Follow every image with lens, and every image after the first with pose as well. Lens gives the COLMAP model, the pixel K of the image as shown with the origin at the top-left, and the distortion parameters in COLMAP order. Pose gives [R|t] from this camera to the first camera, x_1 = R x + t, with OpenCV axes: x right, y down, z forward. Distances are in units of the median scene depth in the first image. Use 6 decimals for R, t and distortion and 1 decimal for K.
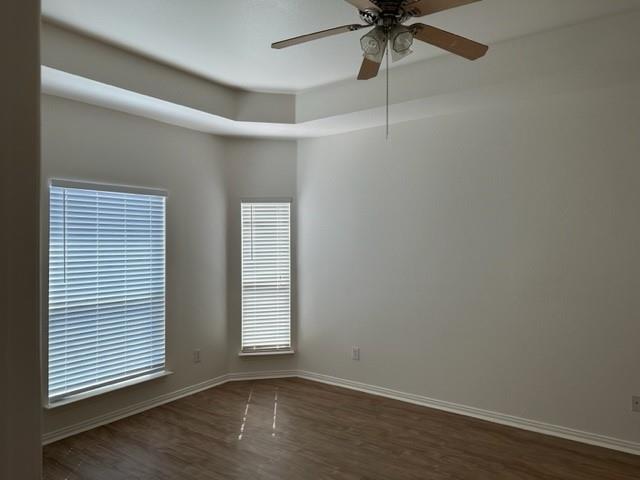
lens RADIAL K [[447.2, 0, 320.3], [0, 447.2, 240.0], [0, 0, 1]] dist [0.066947, -0.074392]
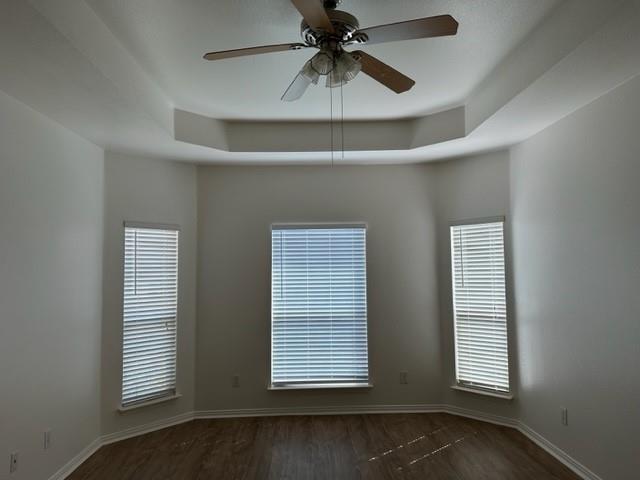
lens RADIAL K [[447.2, 0, 318.7], [0, 447.2, 240.2], [0, 0, 1]] dist [0.066947, -0.074392]
pose [[0.598723, -0.055654, -0.799021, 0.458908], [0.012936, 0.998125, -0.059829, 0.000133], [0.800852, 0.025485, 0.598320, 0.211328]]
